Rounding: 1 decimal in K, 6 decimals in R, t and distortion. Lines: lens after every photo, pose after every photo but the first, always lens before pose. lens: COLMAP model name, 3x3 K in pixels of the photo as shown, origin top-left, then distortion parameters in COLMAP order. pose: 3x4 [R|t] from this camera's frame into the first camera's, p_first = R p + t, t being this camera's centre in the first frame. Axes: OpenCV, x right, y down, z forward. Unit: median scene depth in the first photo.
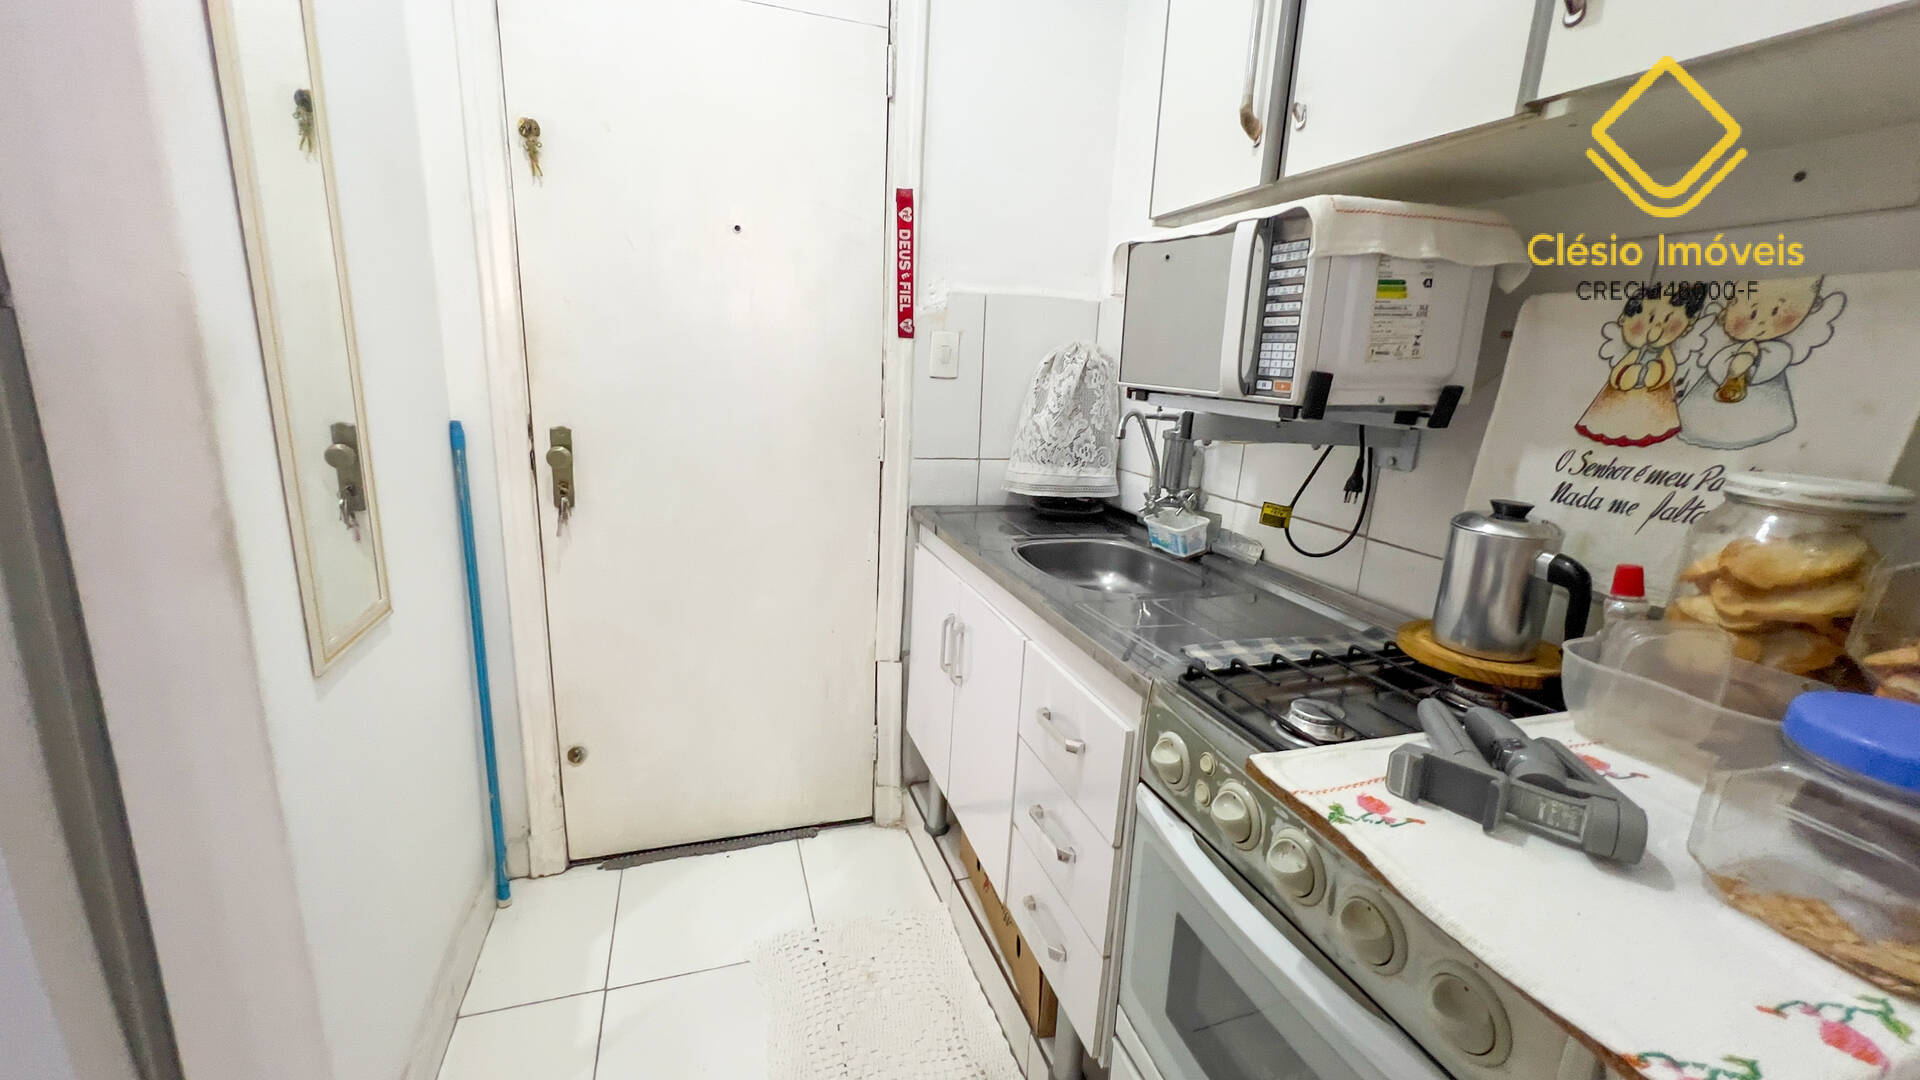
lens RADIAL K [[768.7, 0, 959.1], [0, 768.7, 541.9], [0, 0, 1]] dist [-0.001257, 0.000457]
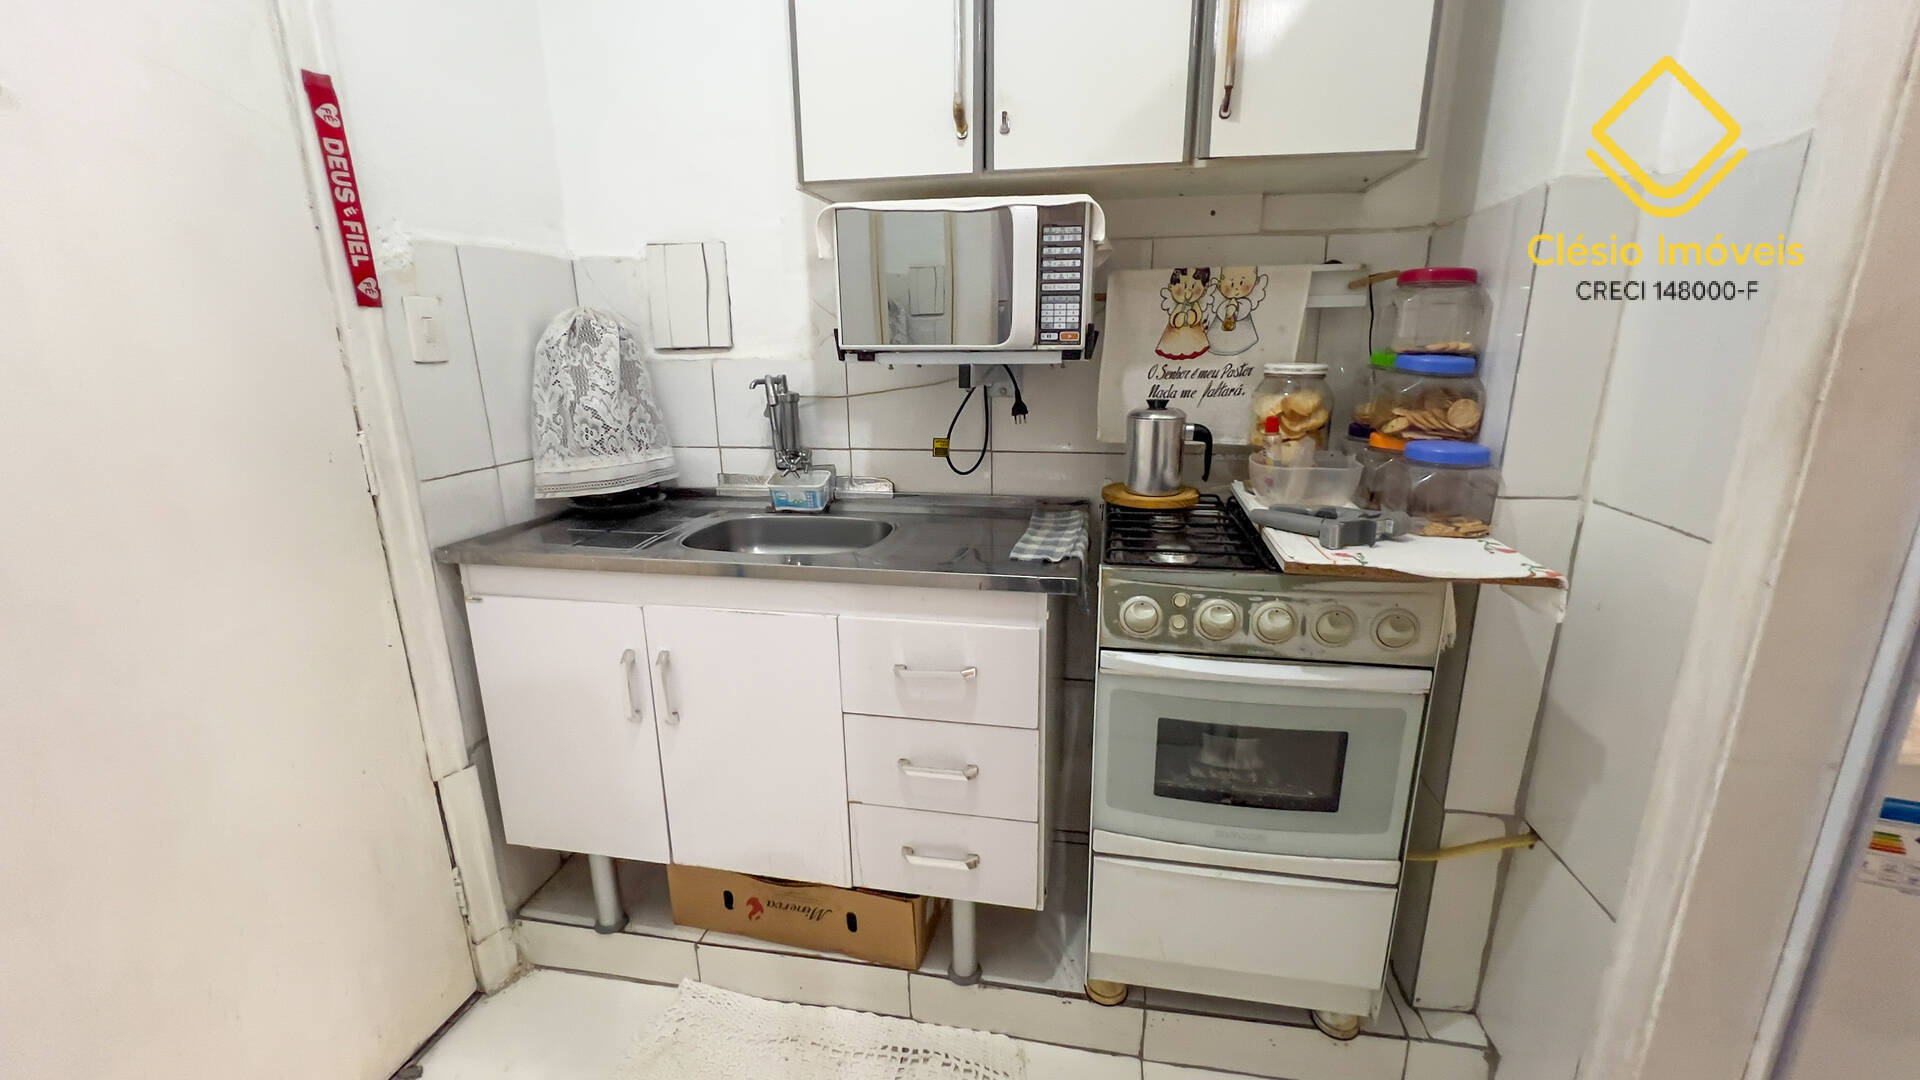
lens RADIAL K [[768.7, 0, 963.3], [0, 768.7, 542.3], [0, 0, 1]] dist [-0.001257, 0.000457]
pose [[0.489603, -0.272560, 0.828252, -0.898745], [0.233354, 0.956198, 0.176722, -0.142487], [-0.840140, 0.106753, 0.531760, 0.493671]]
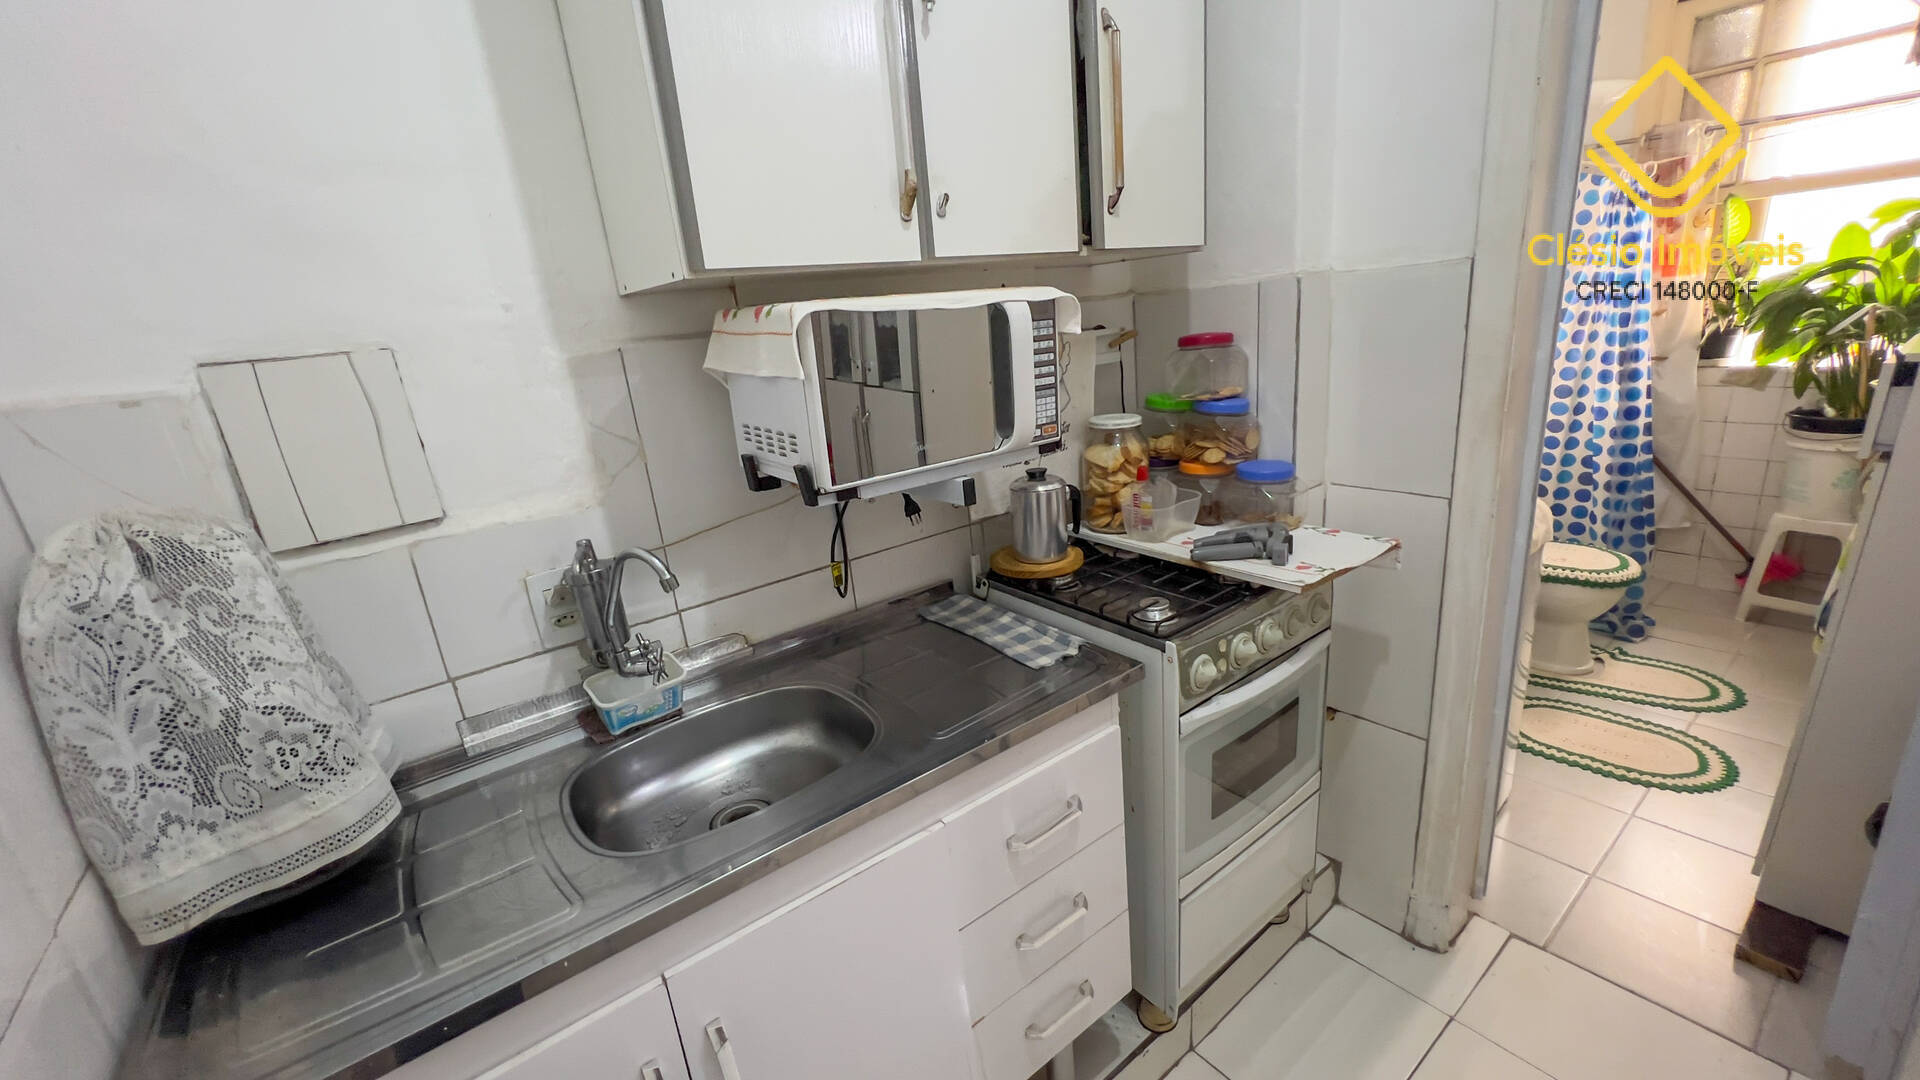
lens RADIAL K [[768.7, 0, 963.5], [0, 768.7, 541.3], [0, 0, 1]] dist [-0.001257, 0.000457]
pose [[-0.328830, -0.289642, 0.898876, -0.766889], [0.290167, 0.874779, 0.388027, -0.596766], [-0.898707, 0.388419, -0.203609, 1.503254]]
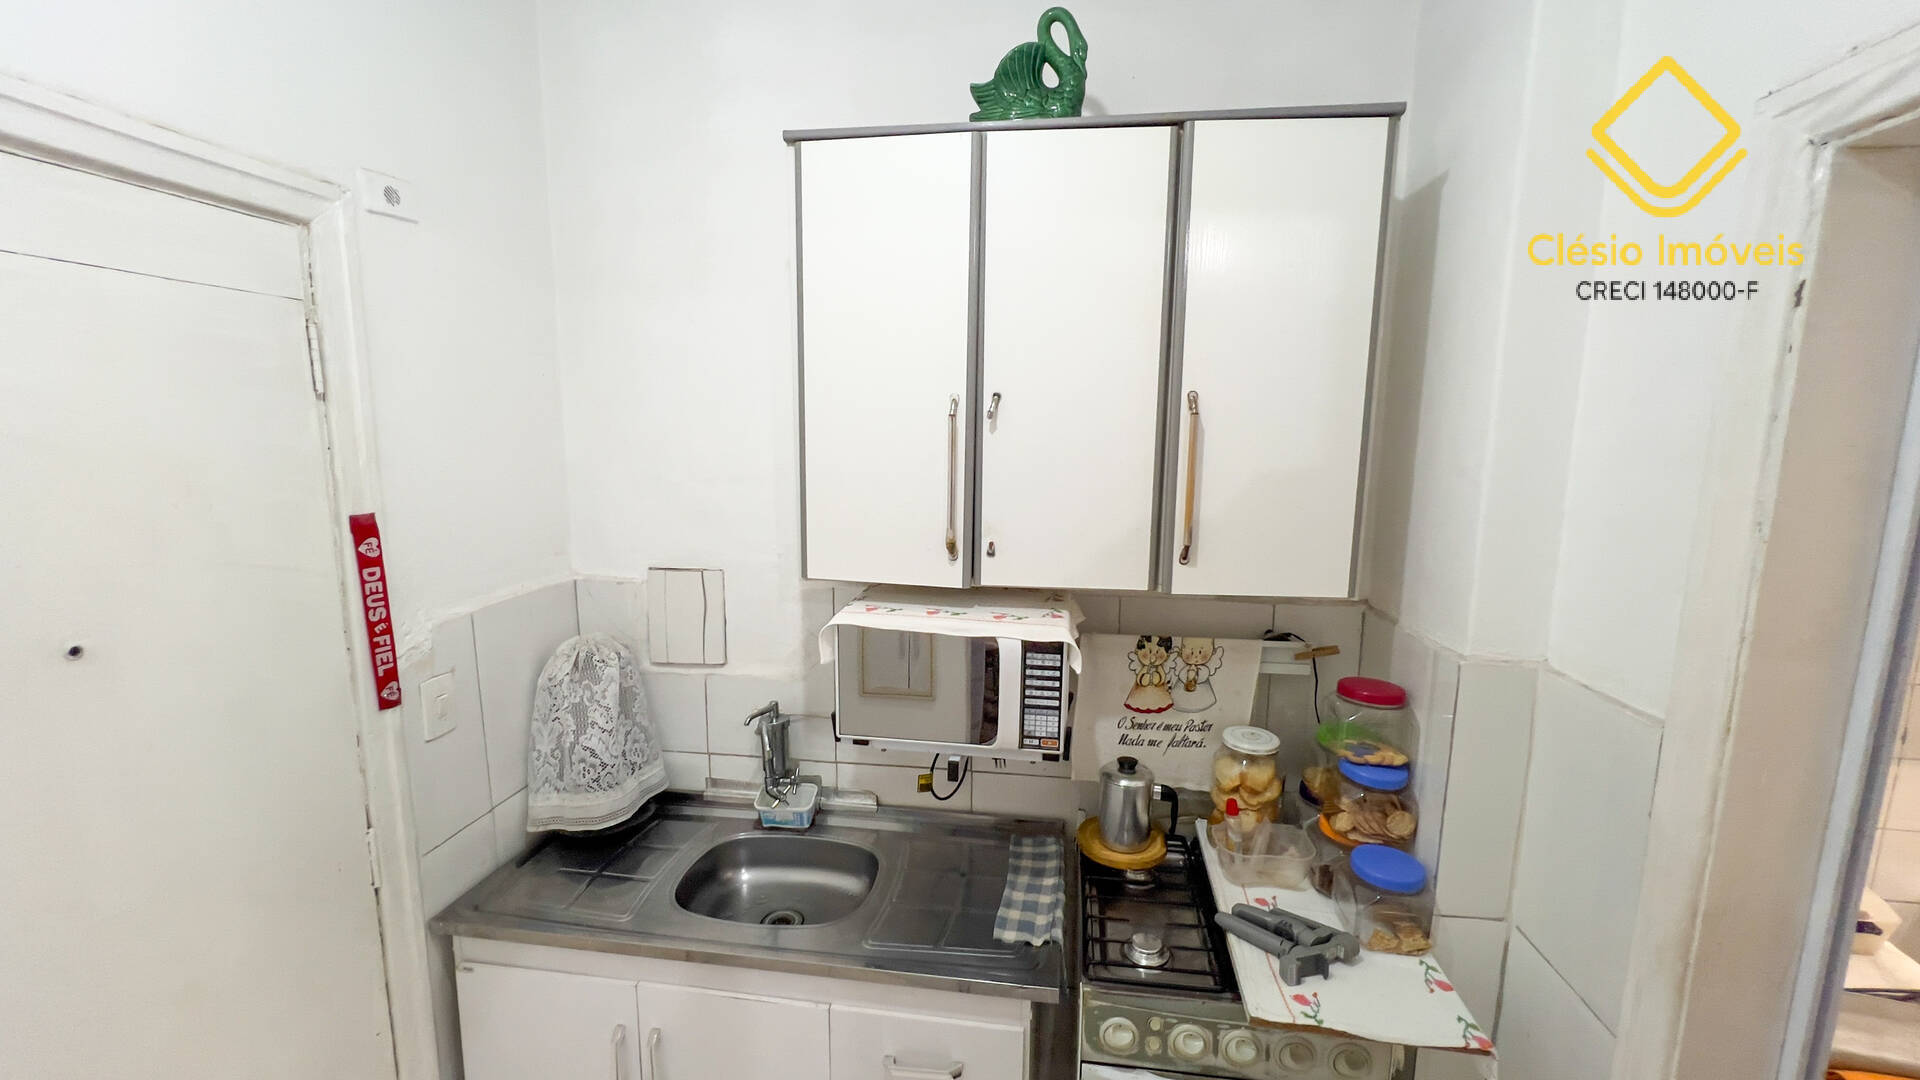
lens RADIAL K [[768.7, 0, 963.6], [0, 768.7, 541.0], [0, 0, 1]] dist [-0.001257, 0.000457]
pose [[0.445940, -0.177427, 0.877301, -0.898147], [0.218189, 0.972136, 0.085699, -0.759355], [-0.868061, 0.153201, 0.472228, 0.397802]]
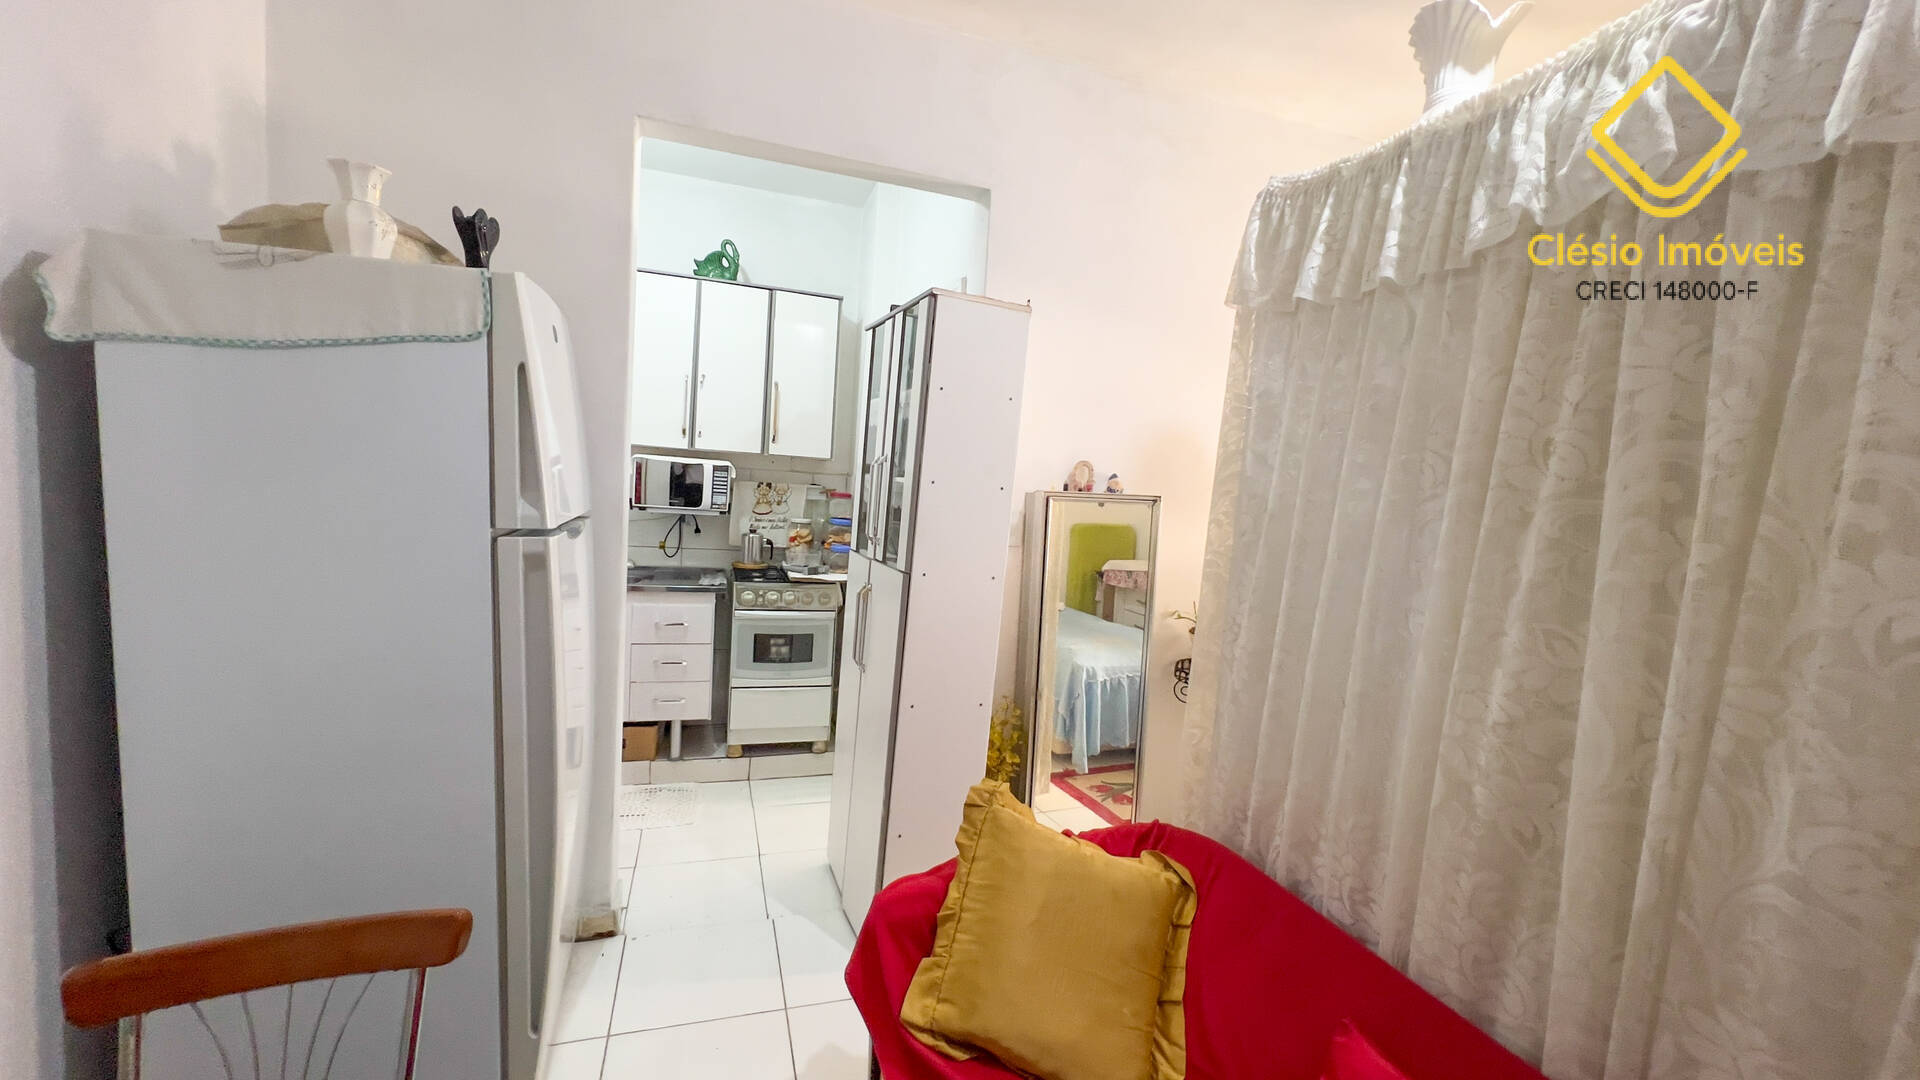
lens RADIAL K [[768.7, 0, 963.4], [0, 768.7, 543.2], [0, 0, 1]] dist [-0.001257, 0.000457]
pose [[0.009911, -0.120014, 0.992723, -3.572138], [0.166413, 0.979125, 0.116709, -0.280347], [-0.986006, 0.164046, 0.029676, -0.306638]]
